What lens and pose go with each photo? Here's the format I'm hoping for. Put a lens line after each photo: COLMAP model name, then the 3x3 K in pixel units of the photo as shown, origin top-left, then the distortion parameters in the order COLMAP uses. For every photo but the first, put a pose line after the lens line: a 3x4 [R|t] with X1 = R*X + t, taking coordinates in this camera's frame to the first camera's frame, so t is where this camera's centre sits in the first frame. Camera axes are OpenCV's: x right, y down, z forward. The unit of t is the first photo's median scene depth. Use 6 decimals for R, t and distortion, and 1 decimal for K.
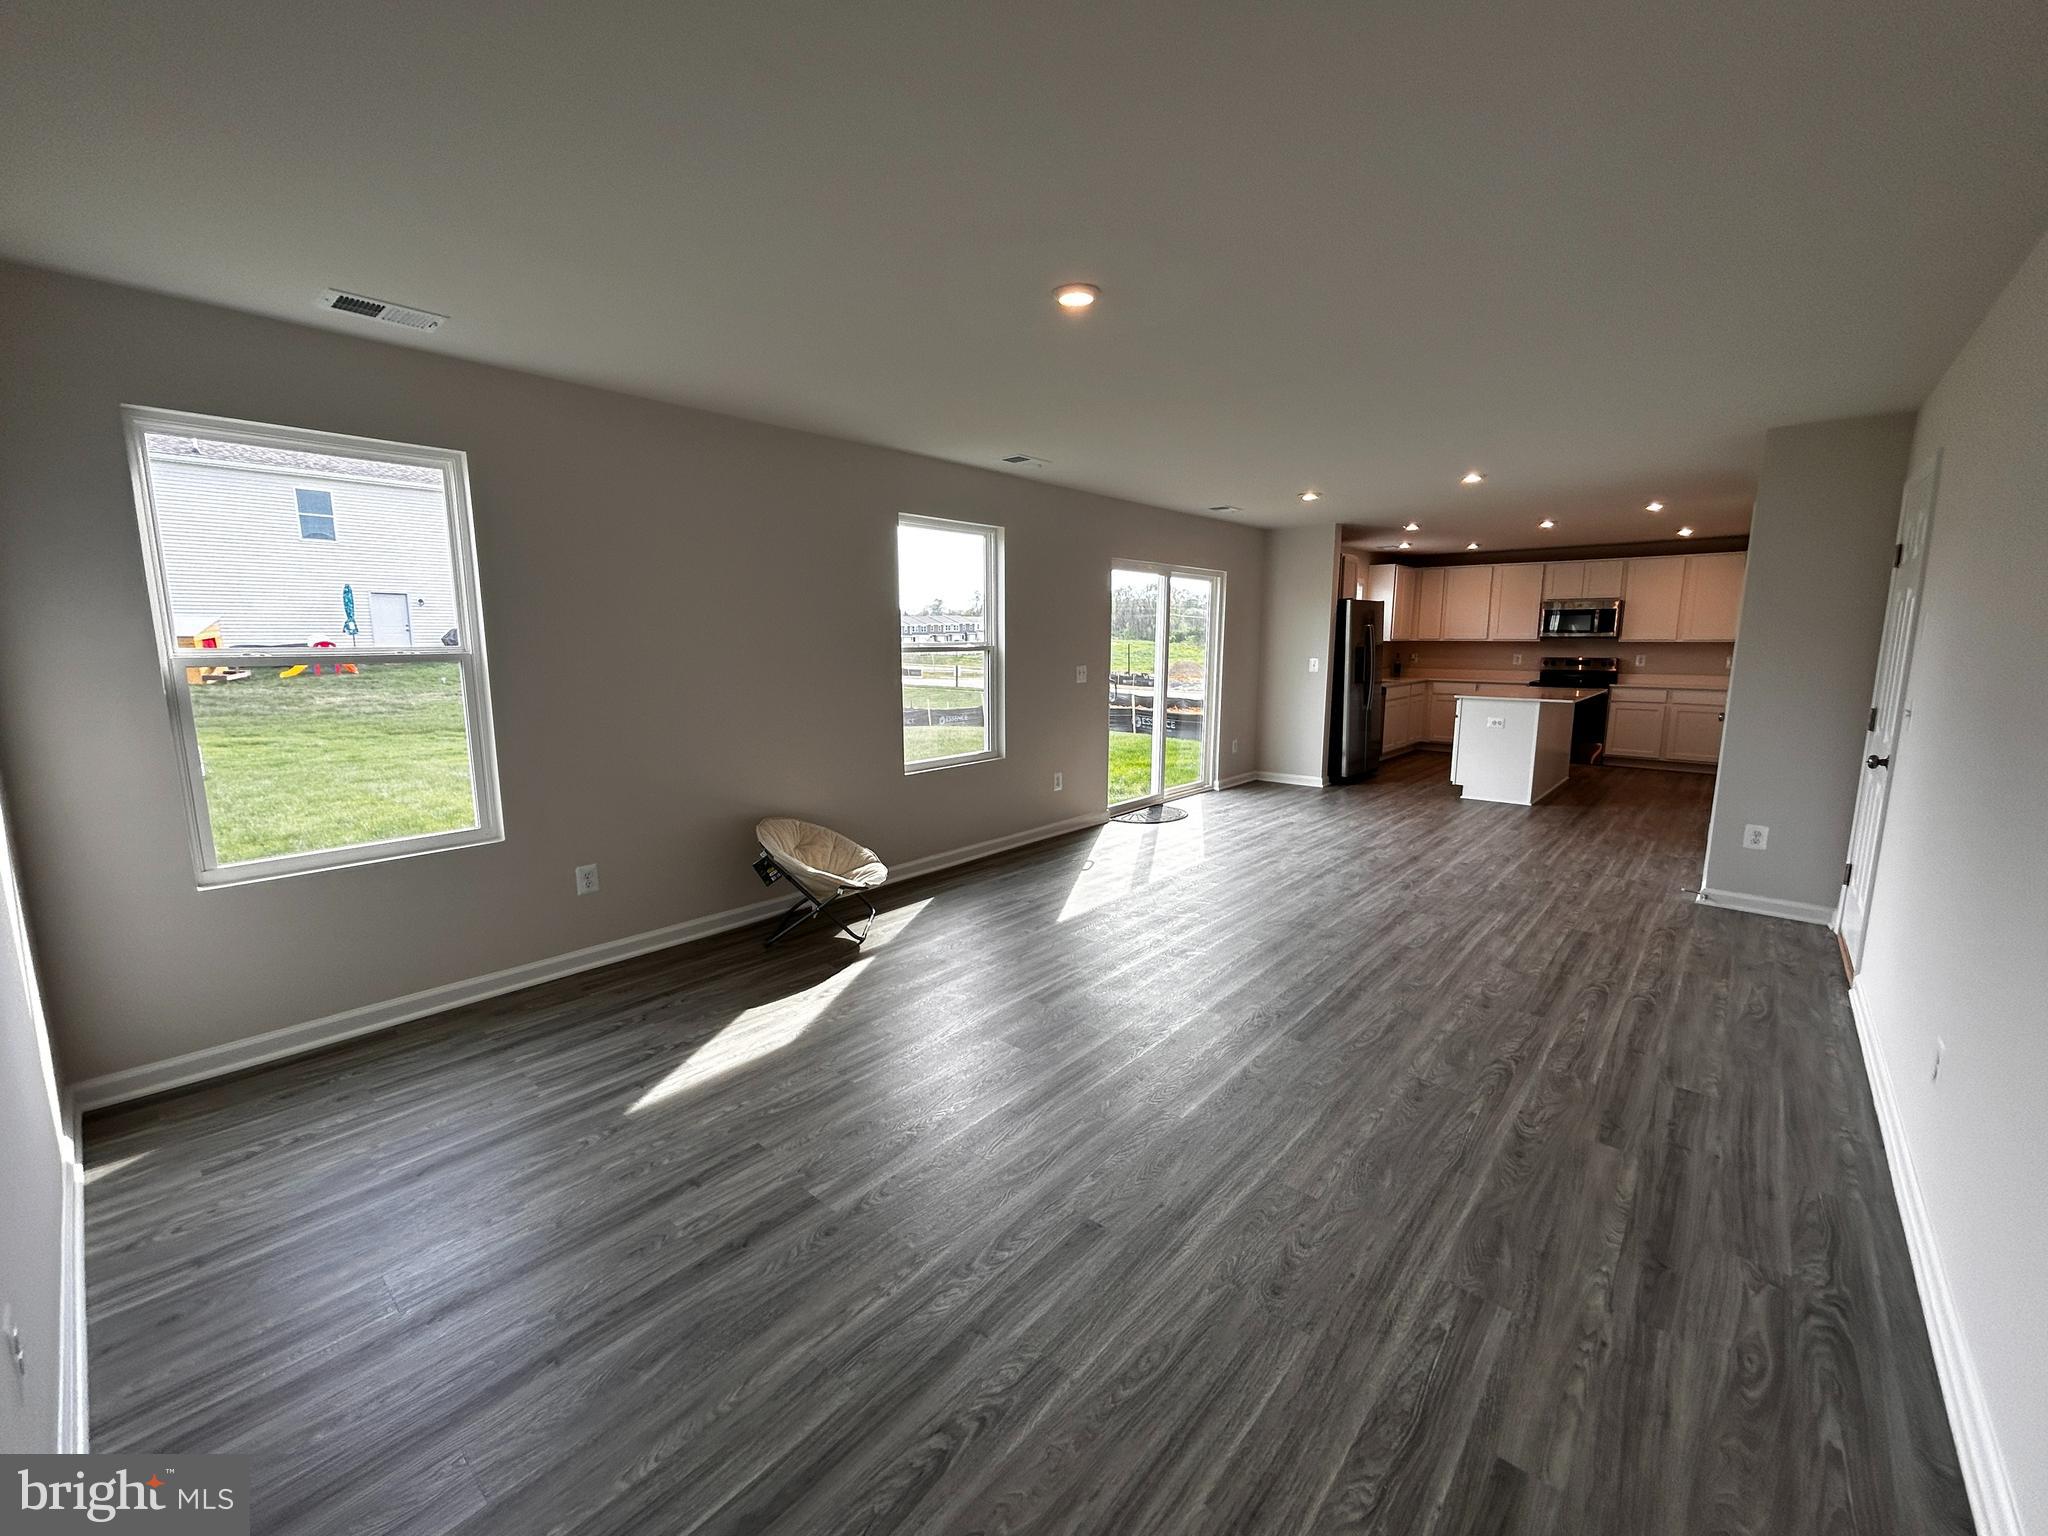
lens RADIAL K [[829.1, 0, 1022.8], [0, 829.1, 758.5], [0, 0, 1]] dist [-0.000323, 0.000224]
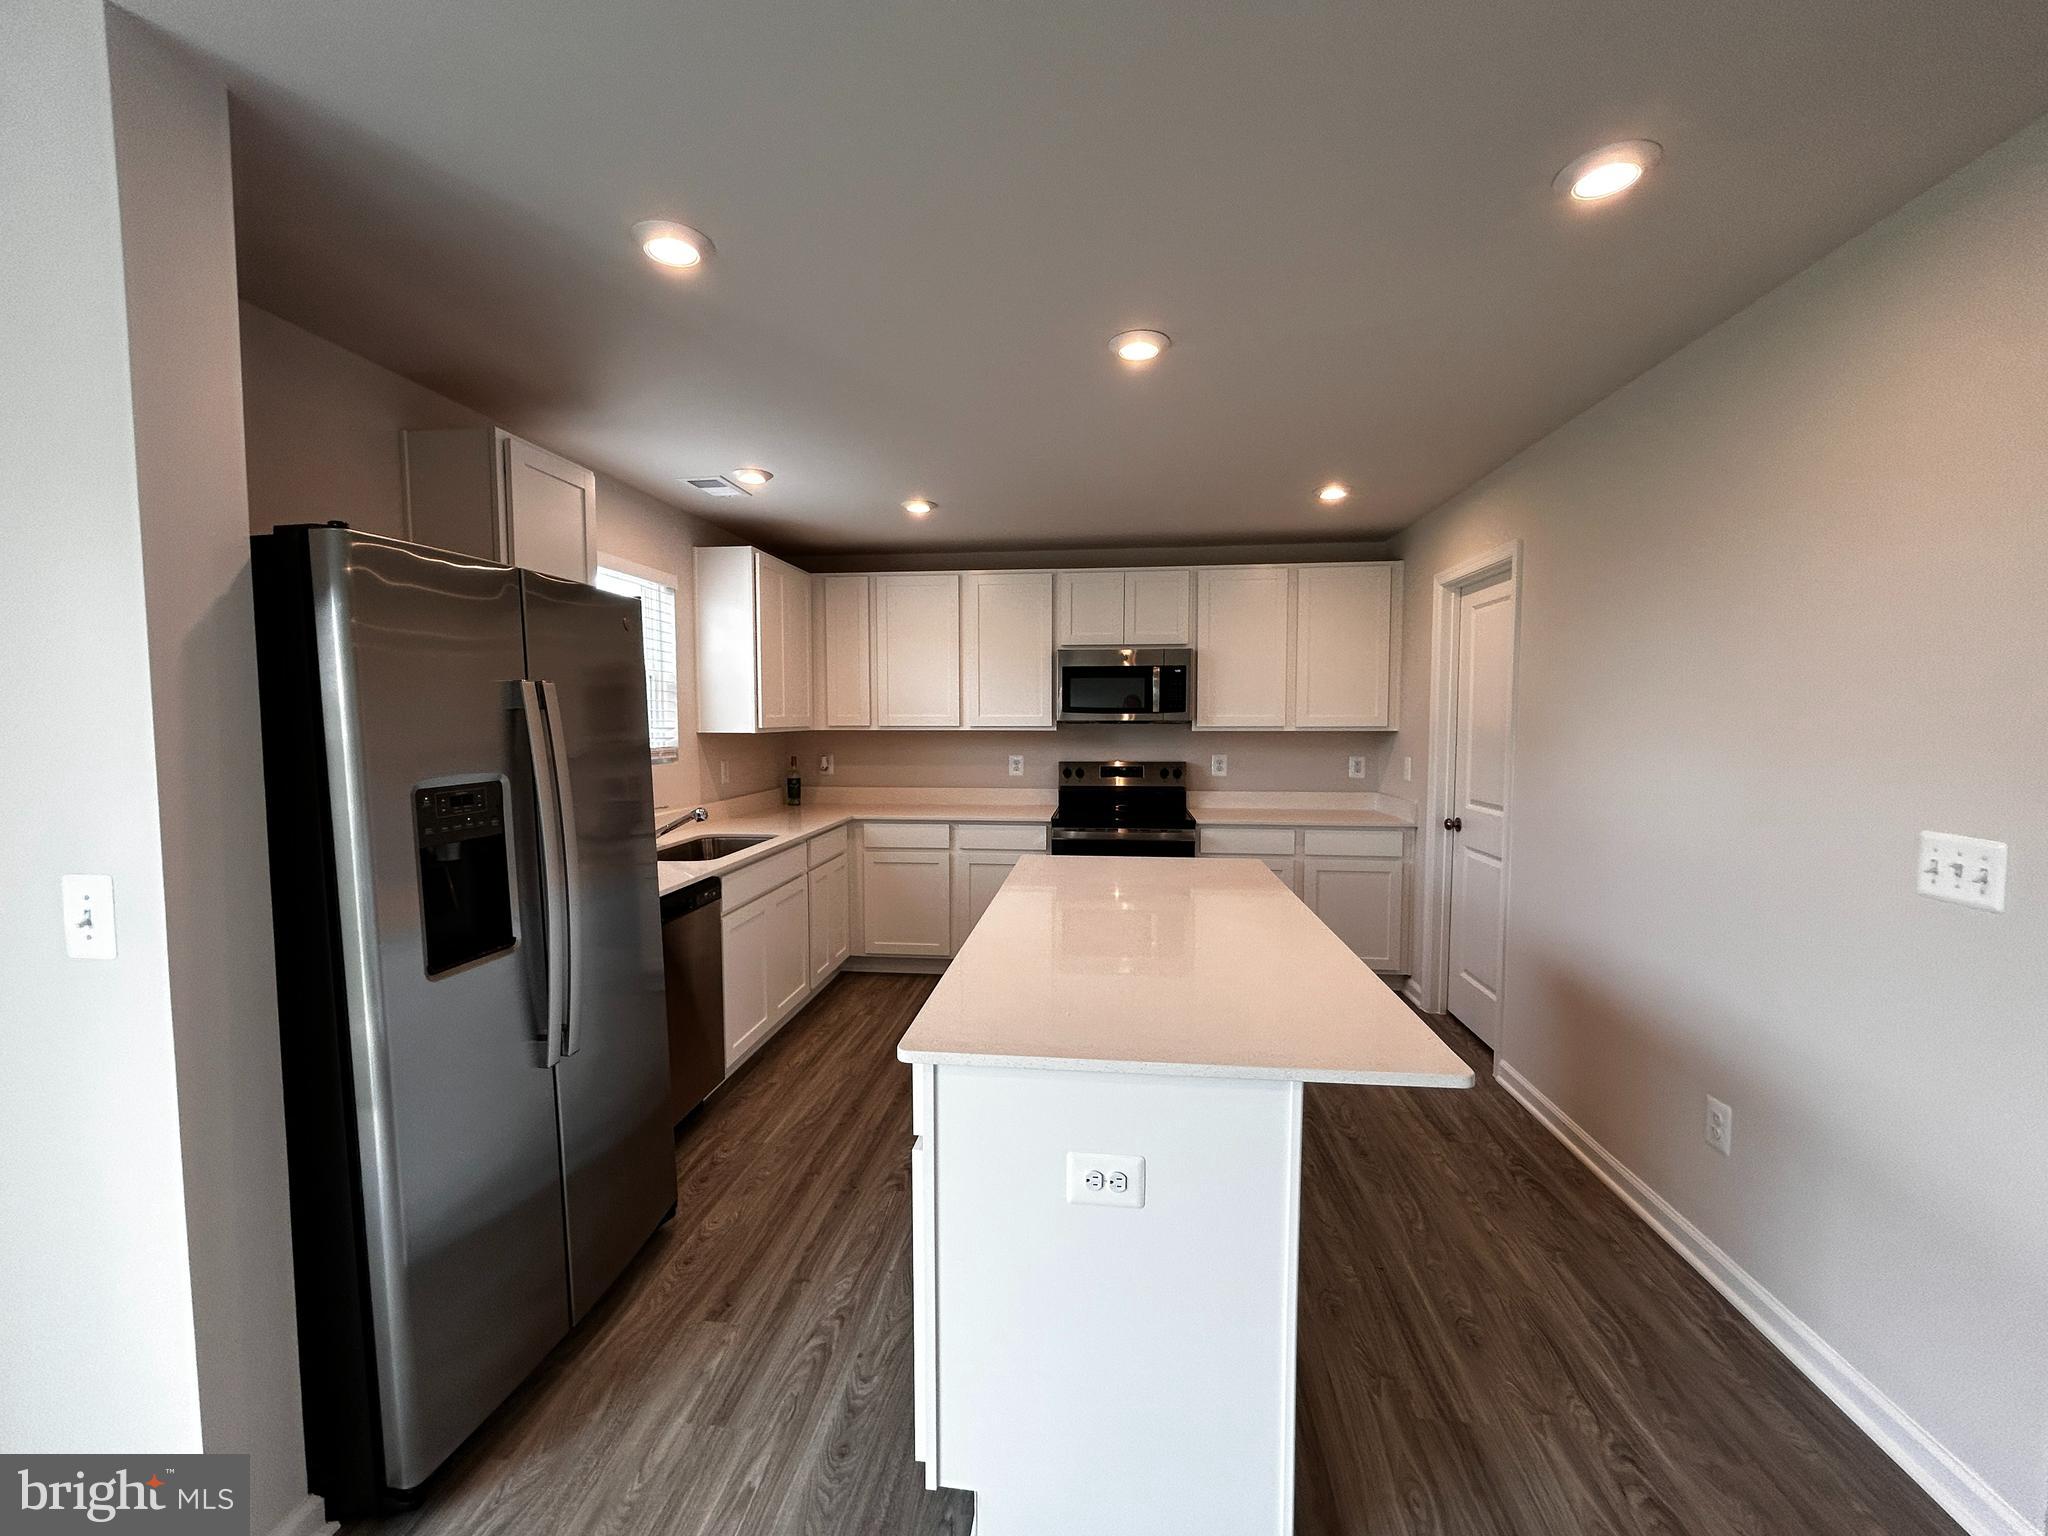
lens RADIAL K [[831.1, 0, 1024.0], [0, 831.1, 768.0], [0, 0, 1]] dist [-0.000390, -0.000150]
pose [[0.816111, -0.040201, 0.576496, 0.650838], [0.088114, 0.994570, -0.055383, -0.187385], [-0.571139, 0.095996, 0.815221, 1.227071]]
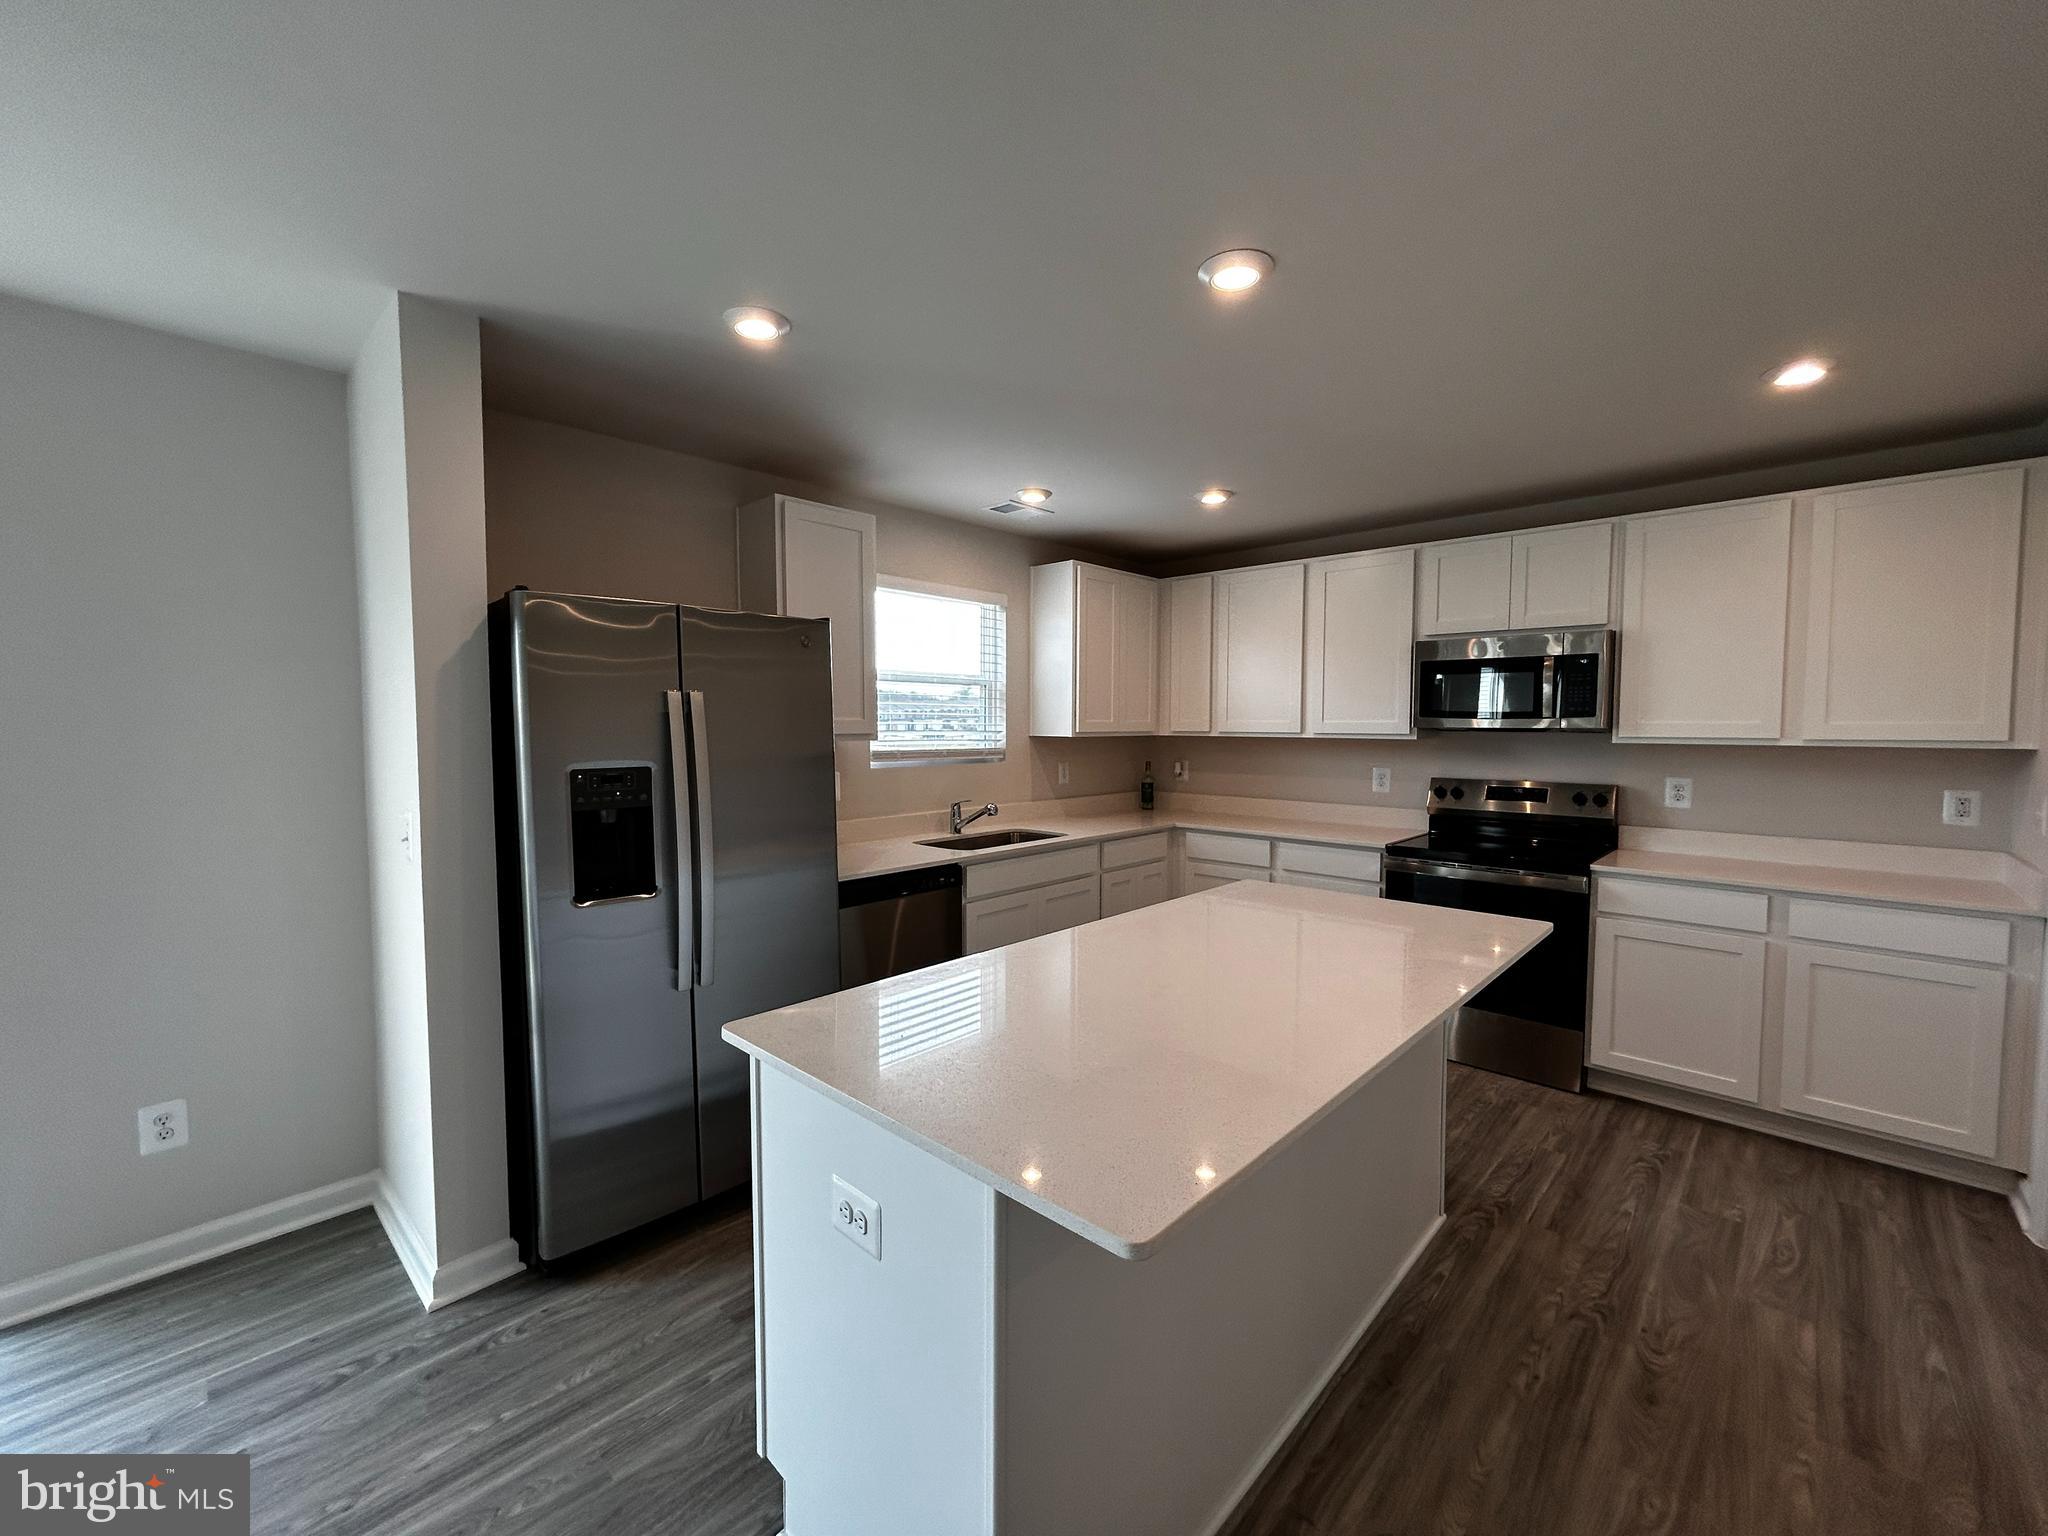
lens RADIAL K [[833.7, 0, 1017.7], [0, 833.7, 766.9], [0, 0, 1]] dist [0.000104, 0.000288]
pose [[0.999338, 0.001698, -0.036351, 0.886583], [-0.005076, 0.995648, -0.093060, -0.178467], [0.036034, 0.093183, 0.994997, 1.182285]]
